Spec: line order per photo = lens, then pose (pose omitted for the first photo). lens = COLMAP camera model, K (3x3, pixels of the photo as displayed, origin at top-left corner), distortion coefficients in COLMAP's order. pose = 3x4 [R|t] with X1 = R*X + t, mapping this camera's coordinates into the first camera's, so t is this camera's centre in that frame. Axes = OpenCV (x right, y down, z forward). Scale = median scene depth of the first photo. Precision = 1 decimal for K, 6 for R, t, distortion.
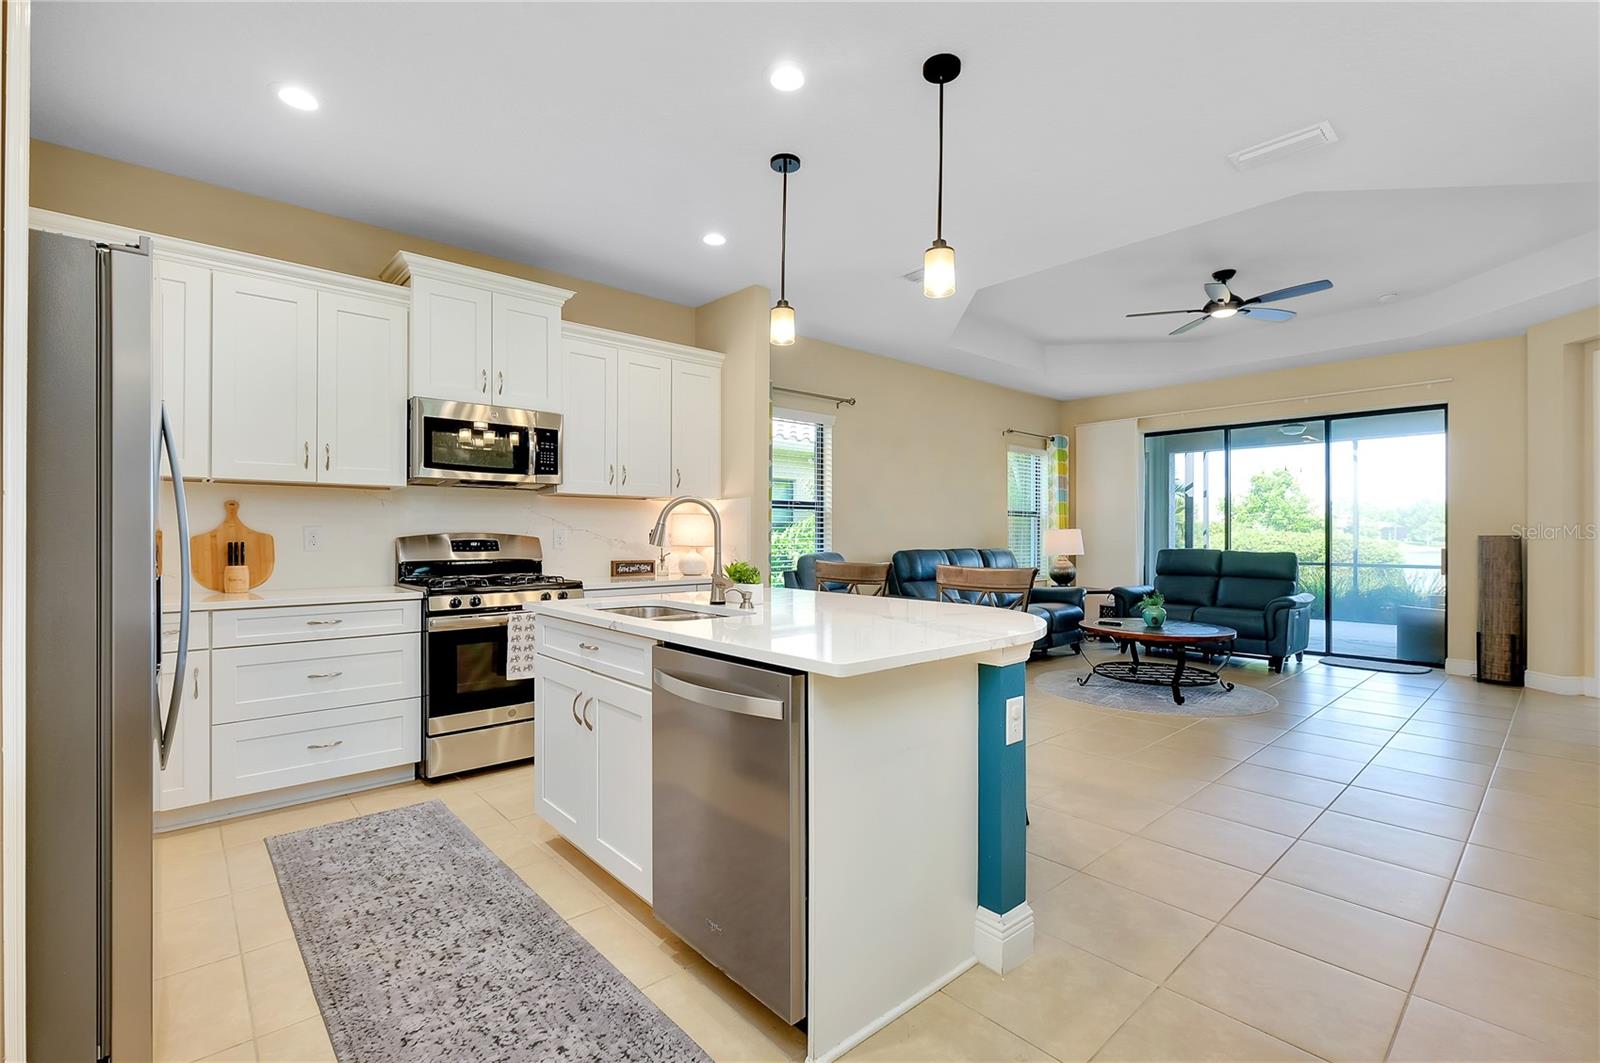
lens RADIAL K [[699.3, 0, 798.6], [0, 699.3, 535.6], [0, 0, 1]] dist [-0.005564, -0.000494]
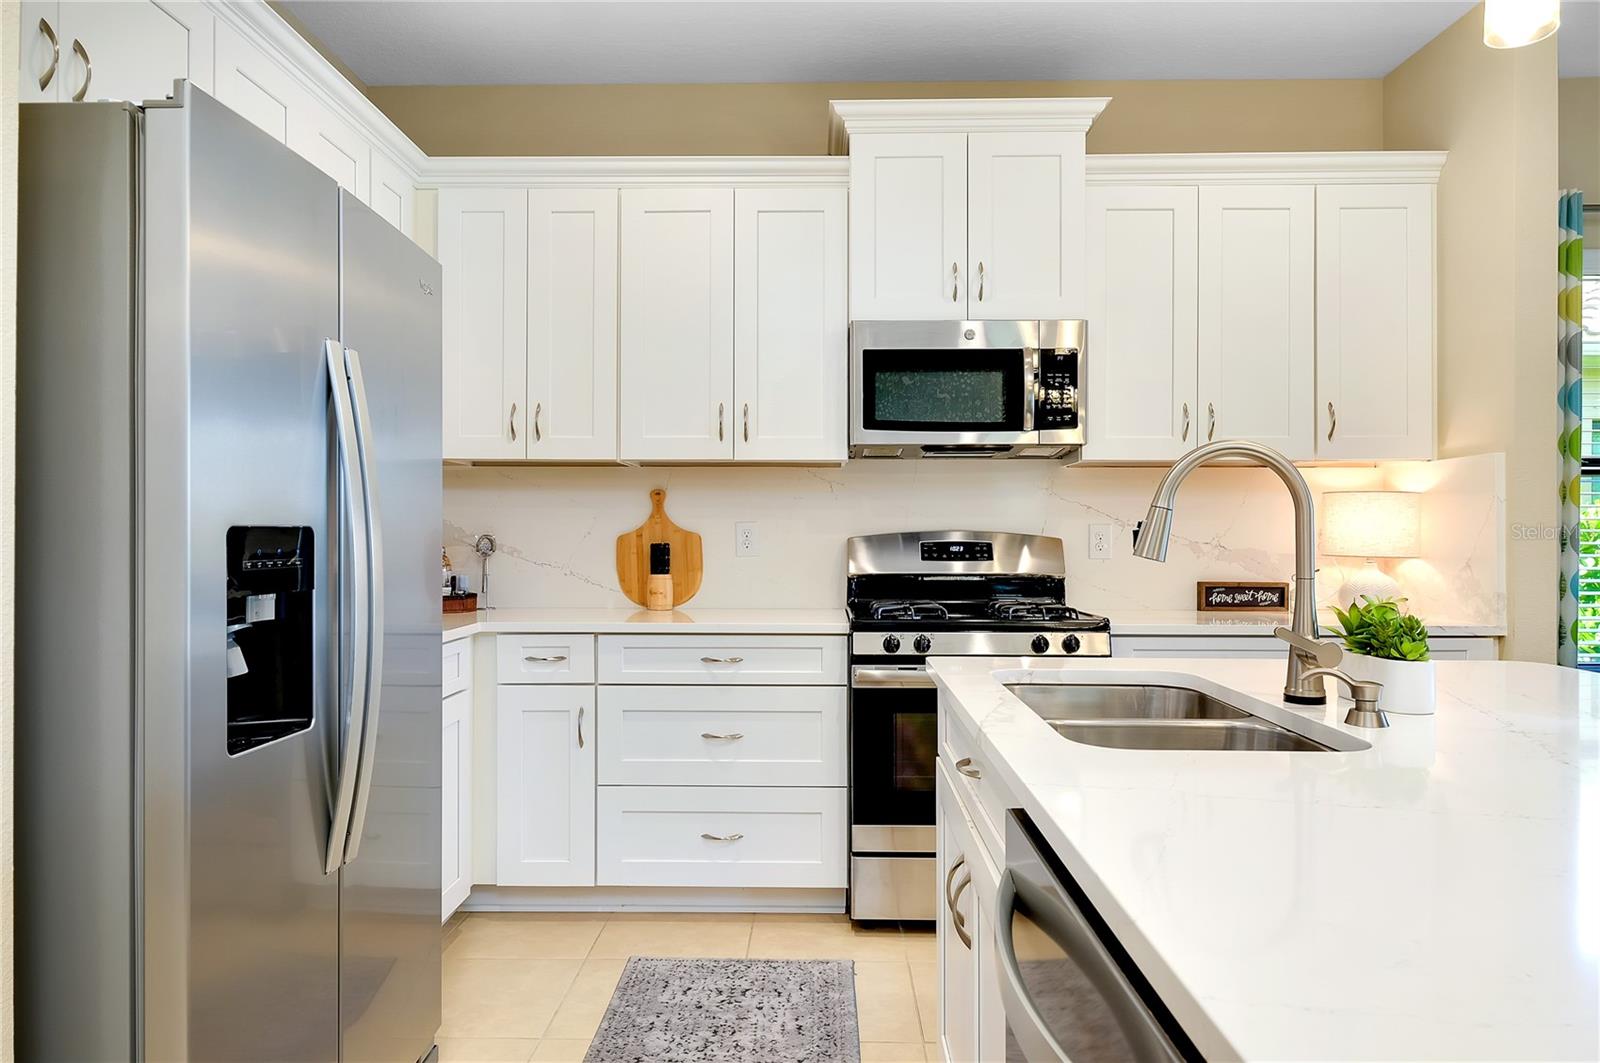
lens RADIAL K [[1005.0, 0, 815.3], [0, 1005.0, 531.3], [0, 0, 1]] dist [0.005829, 0.000654]
pose [[0.734137, -0.000895, -0.679000, 0.038639], [-0.001271, 0.999996, -0.002693, -0.000626], [0.679000, 0.002840, 0.734133, 0.185834]]
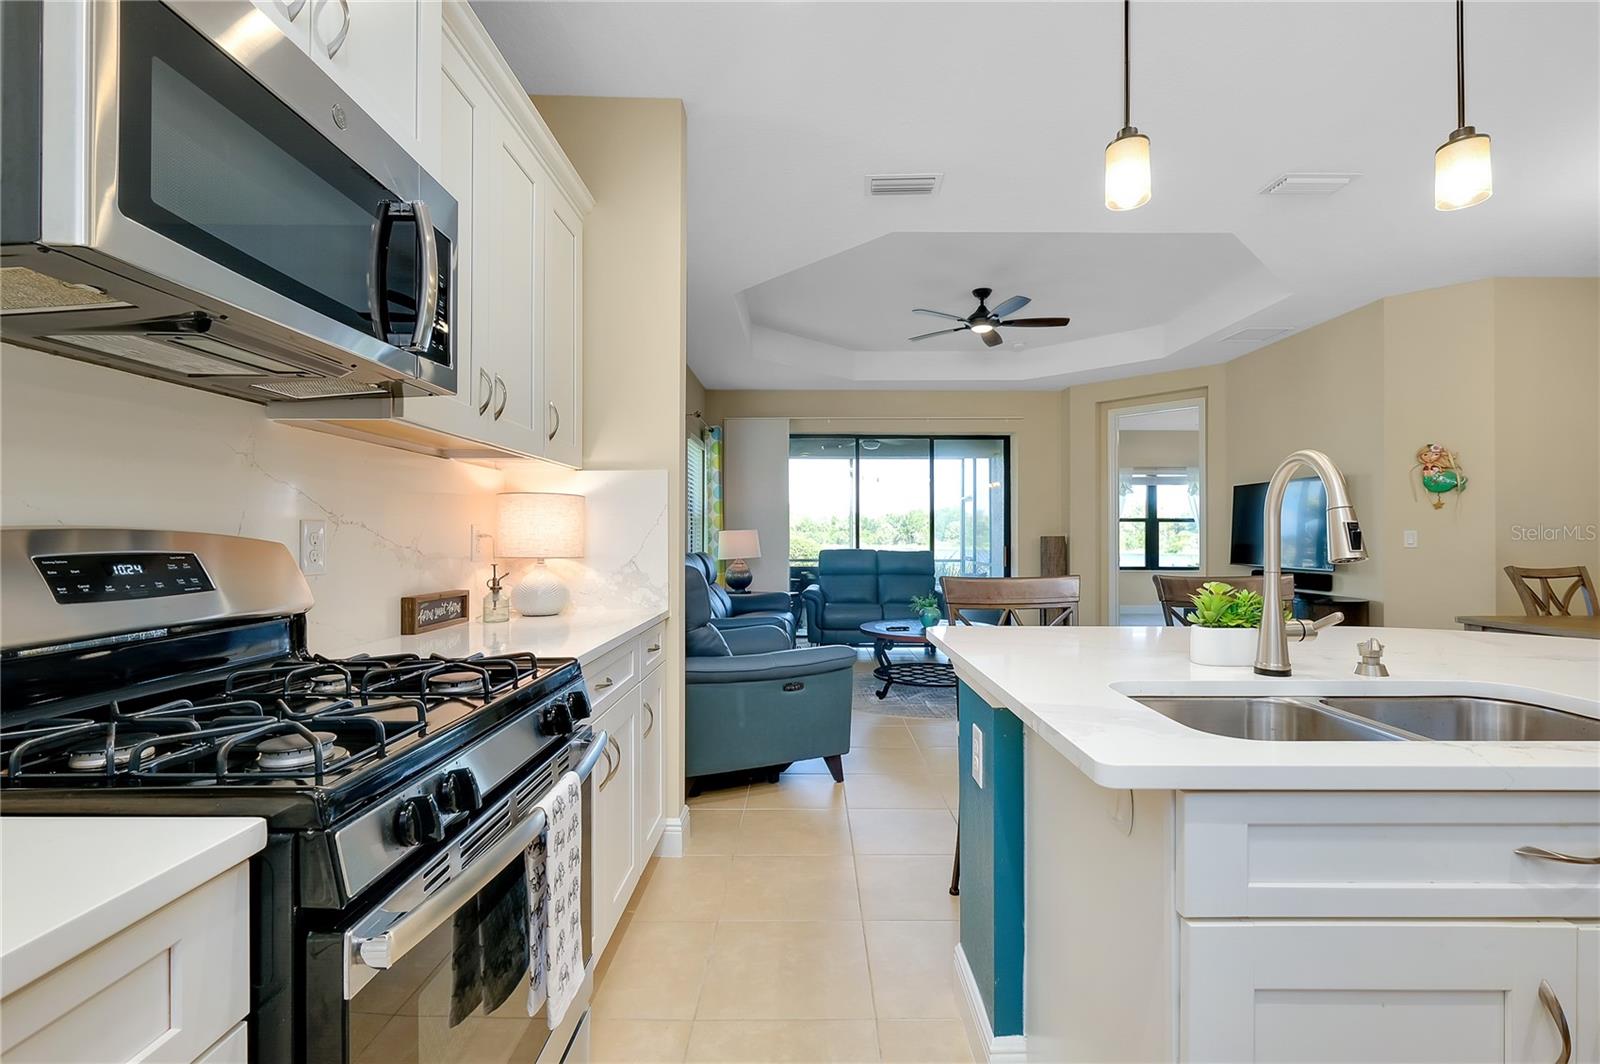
lens RADIAL K [[706.2, 0, 791.7], [0, 706.2, 532.6], [0, 0, 1]] dist [-0.000166, -0.000131]
pose [[0.678390, 0.002999, 0.734696, -0.358888], [0.001586, 0.999983, -0.005547, -0.000319], [-0.734700, 0.004928, 0.678374, 0.453075]]
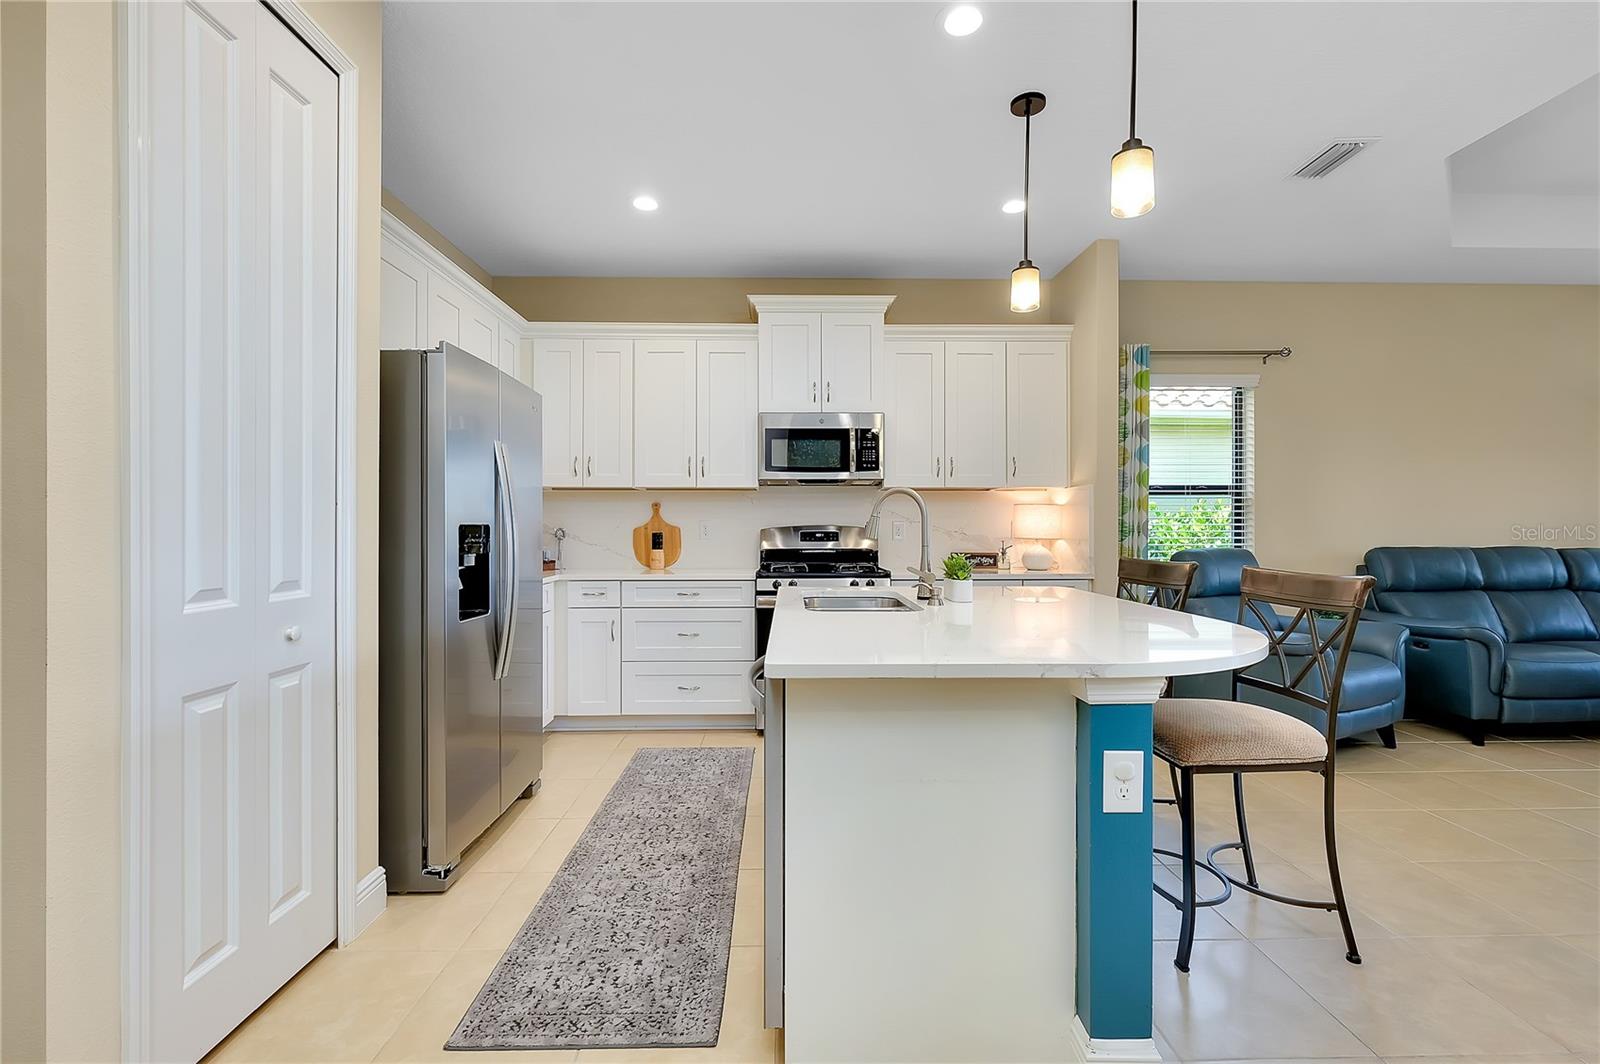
lens RADIAL K [[699.8, 0, 809.4], [0, 699.8, 526.3], [0, 0, 1]] dist [-0.002629, -0.000347]
pose [[0.759111, -0.001267, -0.650960, 0.196302], [0.000681, 0.999999, -0.001152, -0.000576], [0.650961, 0.000431, 0.759111, 0.086106]]
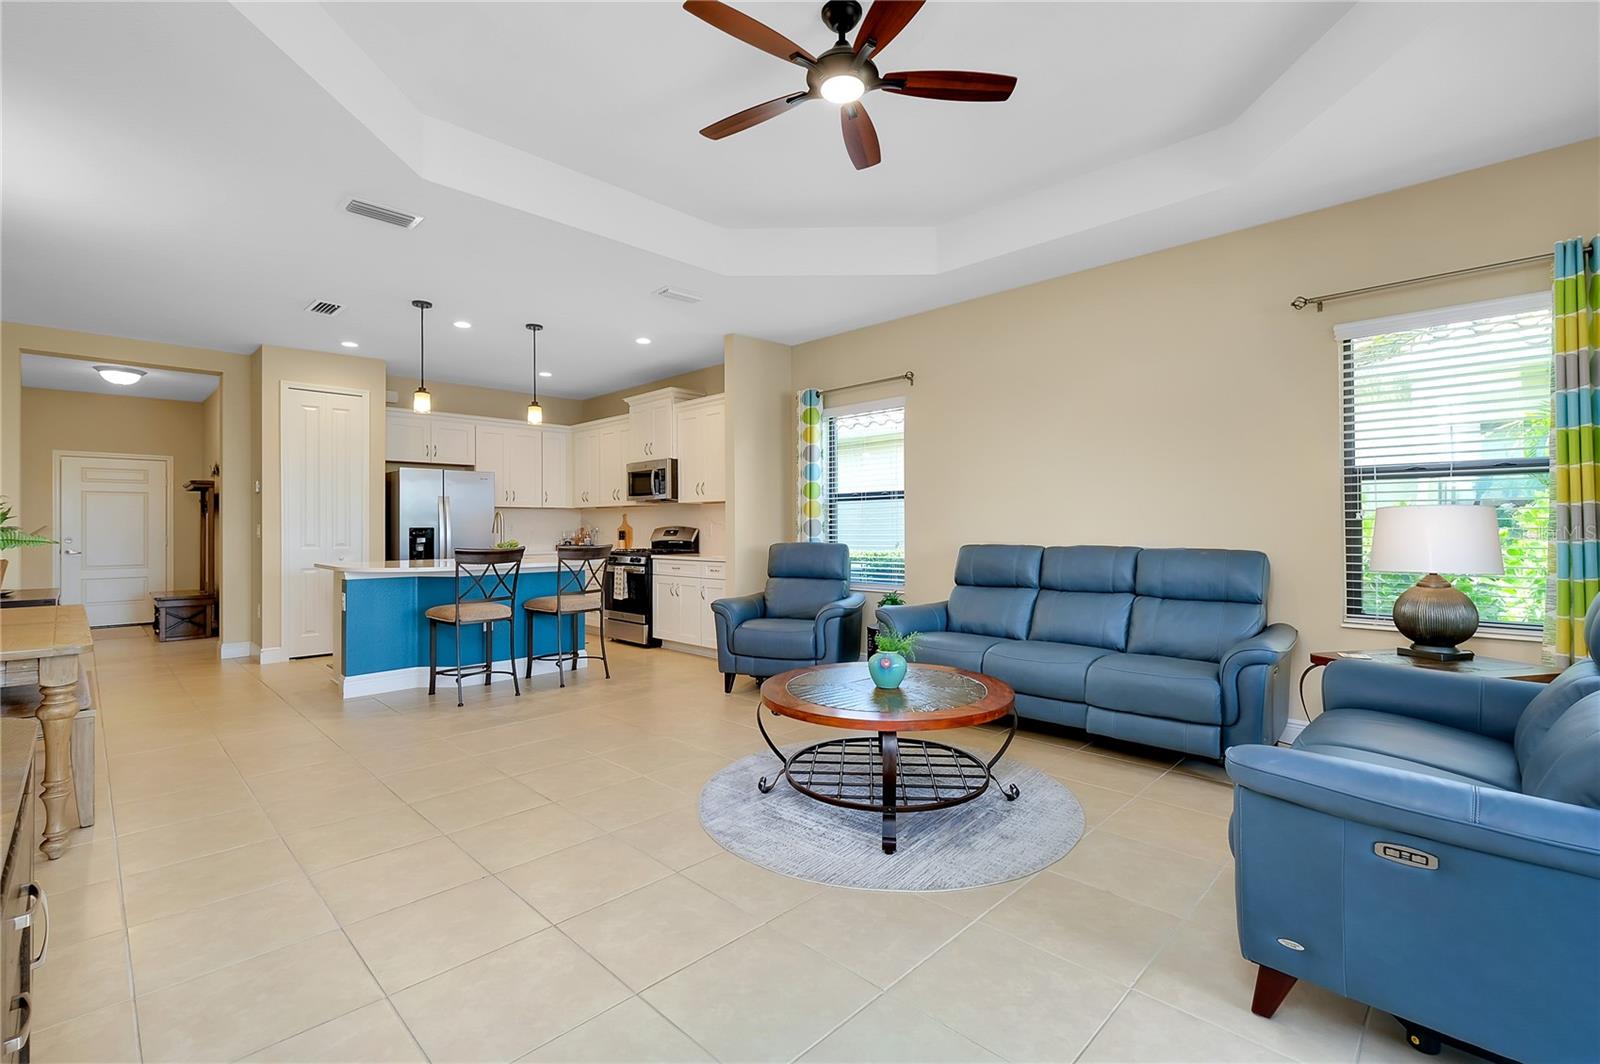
lens RADIAL K [[714.6, 0, 801.2], [0, 714.6, 529.2], [0, 0, 1]] dist [-0.003278, -0.000007]
pose [[0.061828, -0.000150, -0.998087, 1.076912], [0.003970, 0.999992, 0.000096, 0.003356], [0.998079, -0.003968, 0.061828, 0.892544]]
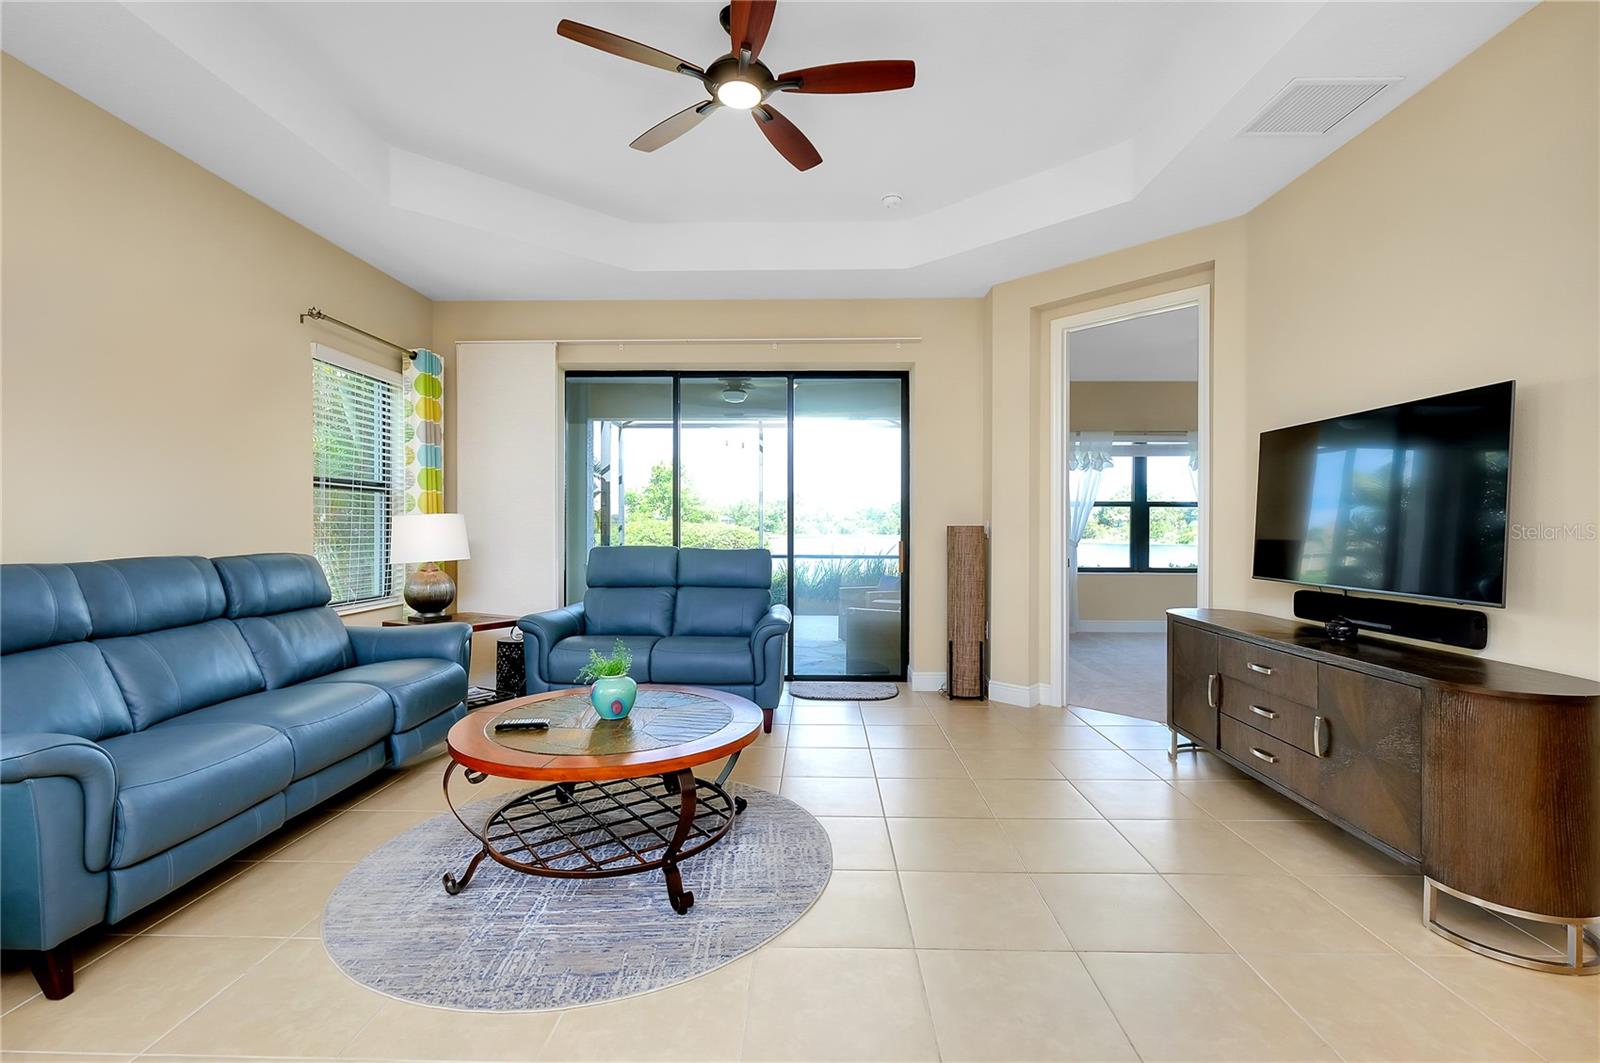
lens RADIAL K [[696.9, 0, 793.6], [0, 696.9, 528.0], [0, 0, 1]] dist [-0.000452, -0.000140]
pose [[0.690547, -0.001509, 0.723286, 0.250865], [-0.000204, 0.999997, 0.002281, 0.000901], [-0.723287, -0.001723, 0.690545, 0.578239]]
